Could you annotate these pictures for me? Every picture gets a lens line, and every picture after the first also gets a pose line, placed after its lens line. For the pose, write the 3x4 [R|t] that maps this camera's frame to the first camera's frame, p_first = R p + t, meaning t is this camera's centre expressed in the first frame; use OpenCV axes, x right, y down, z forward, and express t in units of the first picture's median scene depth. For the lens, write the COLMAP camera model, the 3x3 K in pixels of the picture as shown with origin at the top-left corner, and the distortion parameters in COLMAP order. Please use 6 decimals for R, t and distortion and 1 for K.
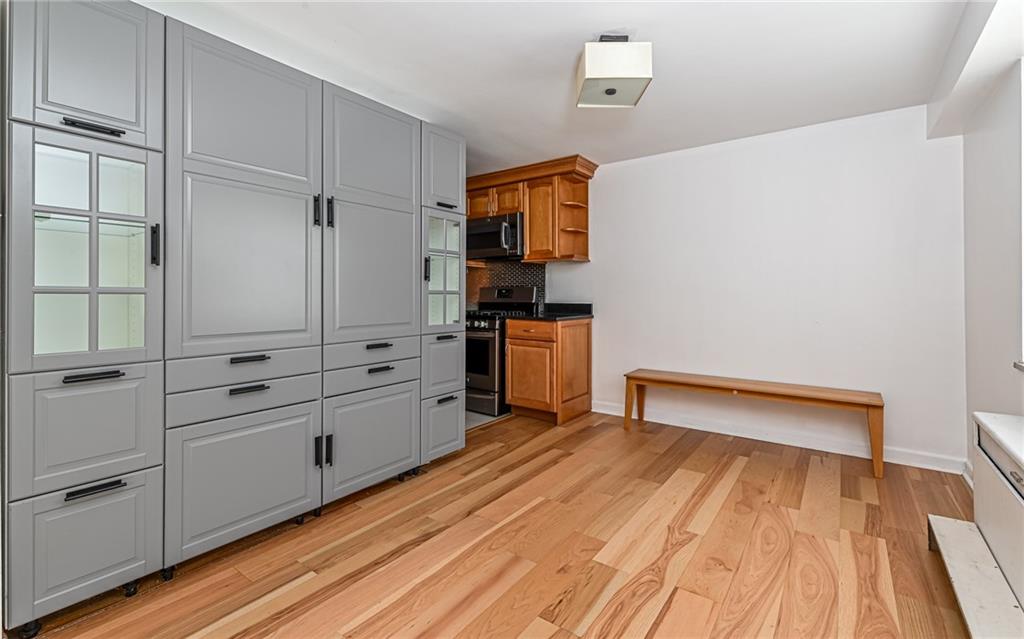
lens RADIAL K [[457.8, 0, 512.8], [0, 457.8, 295.7], [0, 0, 1]] dist [0.002581, 0.000160]
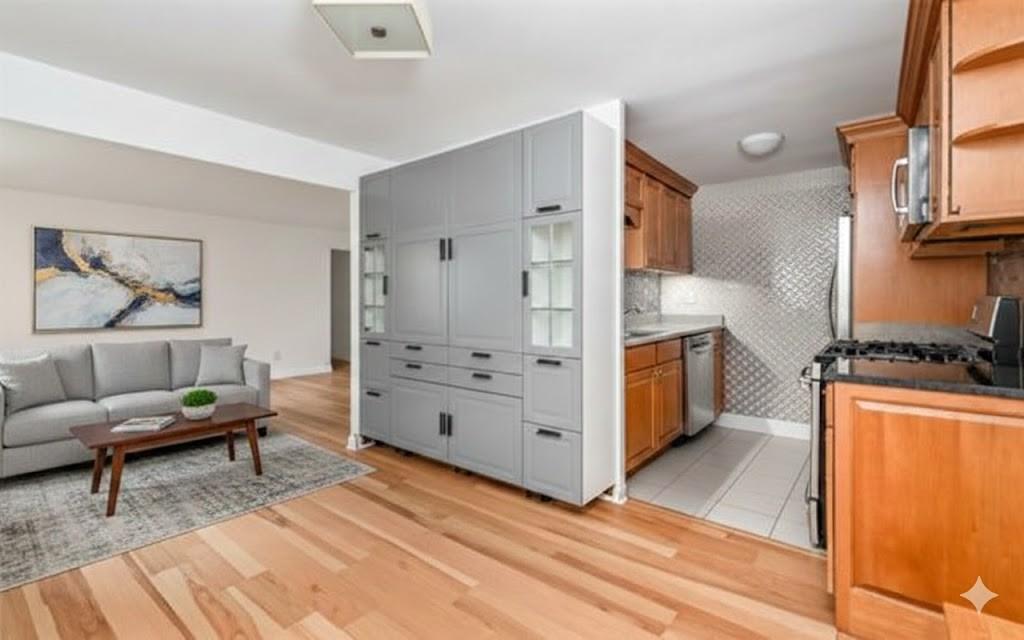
lens RADIAL K [[449.6, 0, 511.9], [0, 449.6, 296.0], [0, 0, 1]] dist [0.002123, -0.000178]
pose [[-0.038181, -0.004176, -0.999262, 0.794773], [-0.001297, 0.999991, -0.004129, -0.032294], [0.999270, 0.001138, -0.038186, 1.074117]]
